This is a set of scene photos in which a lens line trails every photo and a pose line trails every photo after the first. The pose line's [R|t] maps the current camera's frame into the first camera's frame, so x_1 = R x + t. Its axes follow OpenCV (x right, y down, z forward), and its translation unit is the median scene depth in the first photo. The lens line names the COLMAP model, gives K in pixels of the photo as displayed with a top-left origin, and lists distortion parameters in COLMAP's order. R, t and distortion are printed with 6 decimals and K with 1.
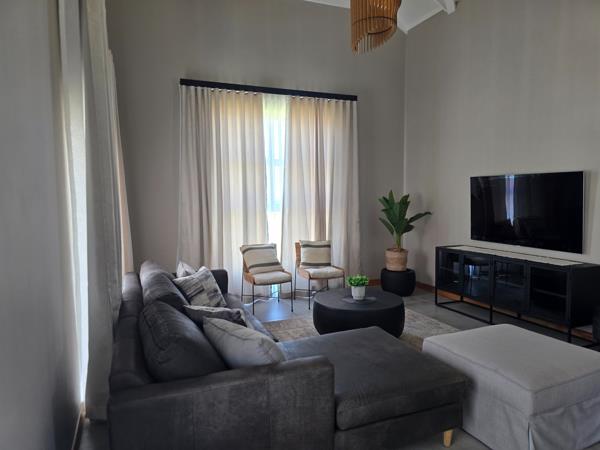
lens RADIAL K [[406.2, 0, 302.1], [0, 406.2, 228.1], [0, 0, 1]] dist [0.021617, -0.002647]
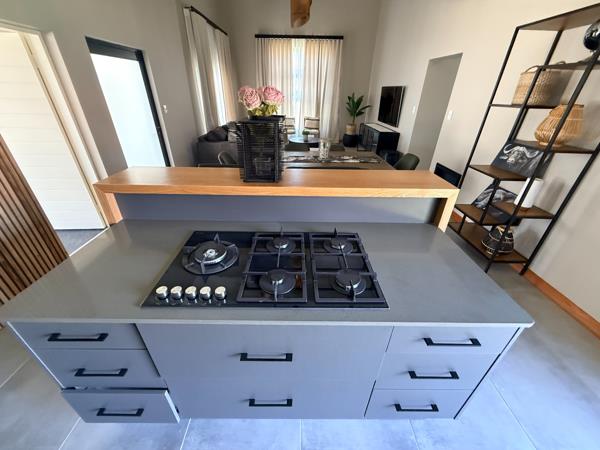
lens RADIAL K [[241.0, 0, 297.6], [0, 241.0, 225.4], [0, 0, 1]] dist [0.000643, 0.000082]
pose [[0.920282, 0.211602, -0.329098, 0.548525], [-0.056245, 0.903945, 0.423934, 0.012251], [0.387192, -0.371629, 0.843786, -0.407102]]
